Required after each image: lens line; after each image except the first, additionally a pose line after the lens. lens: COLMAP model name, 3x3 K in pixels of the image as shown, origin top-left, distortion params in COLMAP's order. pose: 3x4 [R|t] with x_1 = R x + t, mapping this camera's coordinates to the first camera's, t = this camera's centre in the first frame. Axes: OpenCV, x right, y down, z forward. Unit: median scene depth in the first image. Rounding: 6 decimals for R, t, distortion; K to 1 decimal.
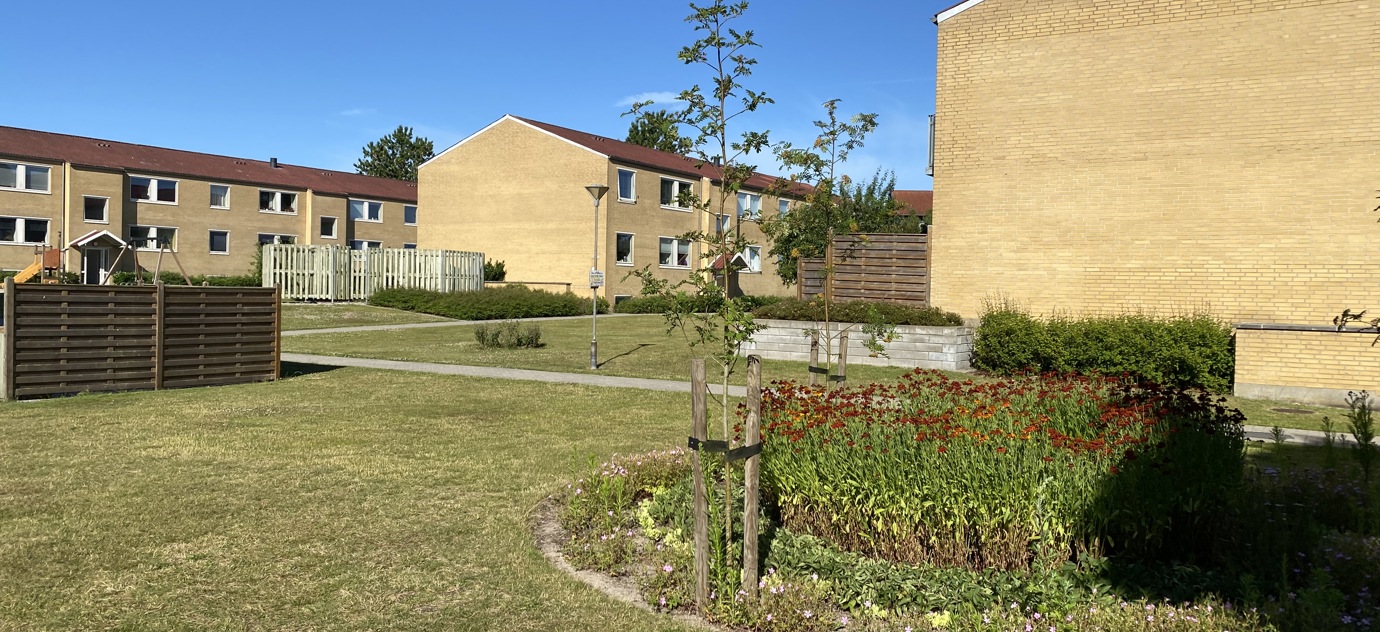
lens RADIAL K [[1050.5, 0, 690.0], [0, 1050.5, 316.0], [0, 0, 1]] dist [0.097567, -0.156914]
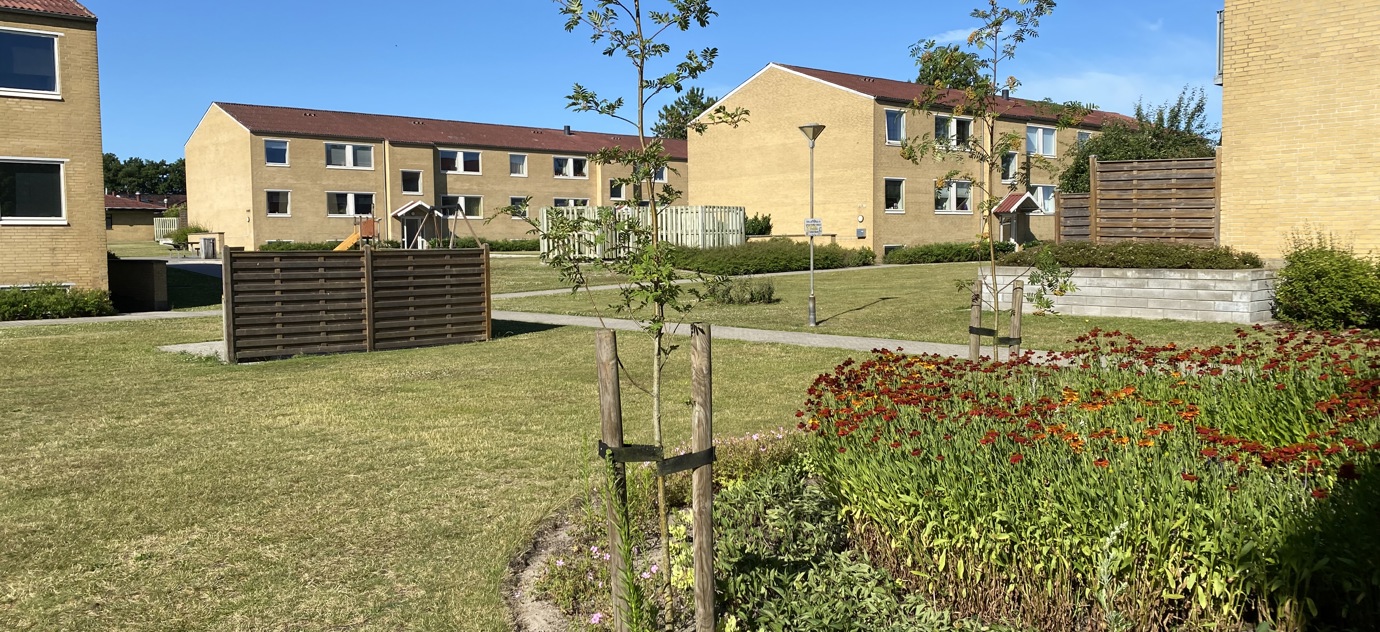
lens RADIAL K [[1050.5, 0, 690.0], [0, 1050.5, 316.0], [0, 0, 1]] dist [0.097567, -0.156914]
pose [[0.959210, -0.013457, -0.282374, 0.032259], [0.026037, 0.998826, 0.040847, 0.000583], [0.281492, -0.046533, 0.958435, 0.043234]]
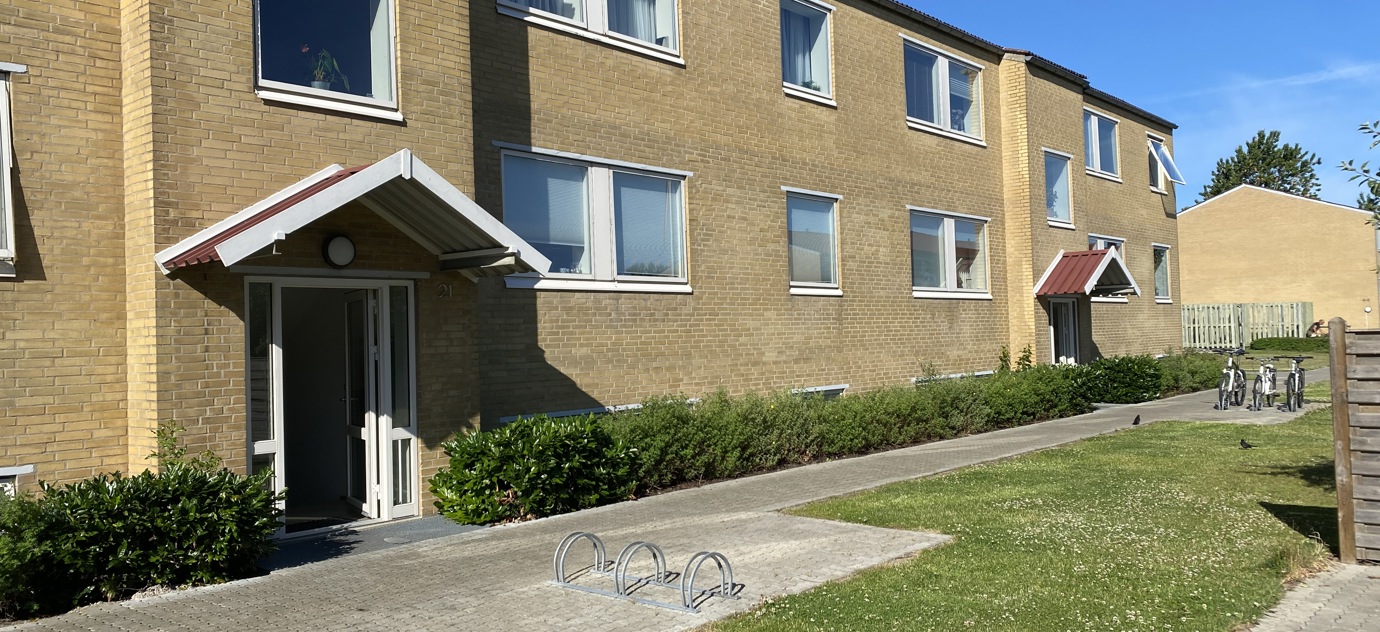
lens RADIAL K [[1050.5, 0, 690.0], [0, 1050.5, 316.0], [0, 0, 1]] dist [0.097567, -0.156914]
pose [[0.986466, -0.069119, -0.148686, -0.684034], [0.062106, 0.996750, -0.051305, -0.067243], [0.151749, 0.041376, 0.987553, 1.210409]]
